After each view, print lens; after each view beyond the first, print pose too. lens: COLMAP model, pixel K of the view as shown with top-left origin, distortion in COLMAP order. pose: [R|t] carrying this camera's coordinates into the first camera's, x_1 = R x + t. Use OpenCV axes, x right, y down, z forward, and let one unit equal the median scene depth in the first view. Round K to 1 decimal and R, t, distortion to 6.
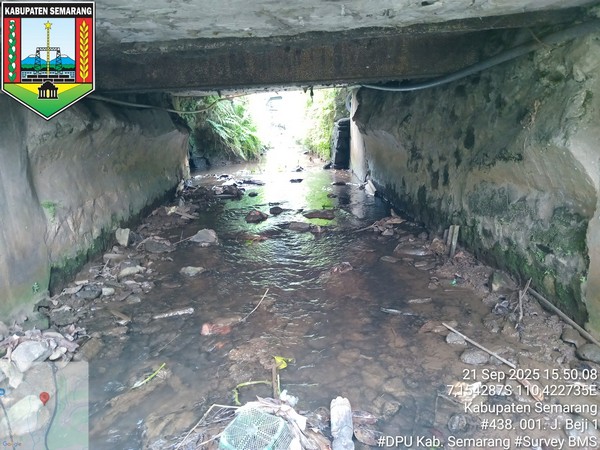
lens RADIAL K [[442.5, 0, 300.0], [0, 442.5, 225.0], [0, 0, 1]] dist [0.064144, -0.109597]
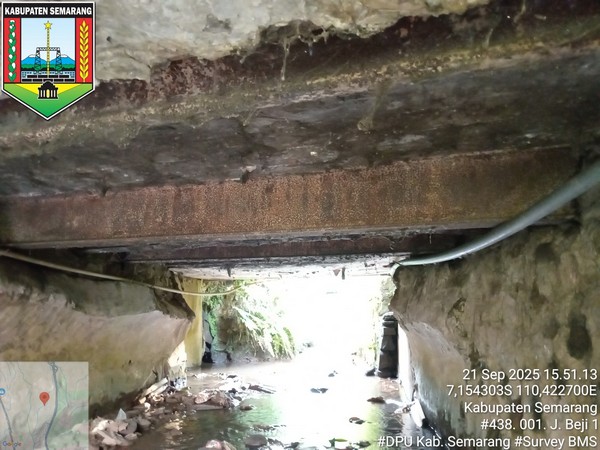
lens RADIAL K [[442.5, 0, 300.0], [0, 442.5, 225.0], [0, 0, 1]] dist [0.064144, -0.109597]
pose [[0.987270, 0.017946, -0.158035, 0.081447], [-0.083680, 0.903585, -0.420156, -0.039319], [0.135258, 0.428032, 0.893585, 0.248975]]
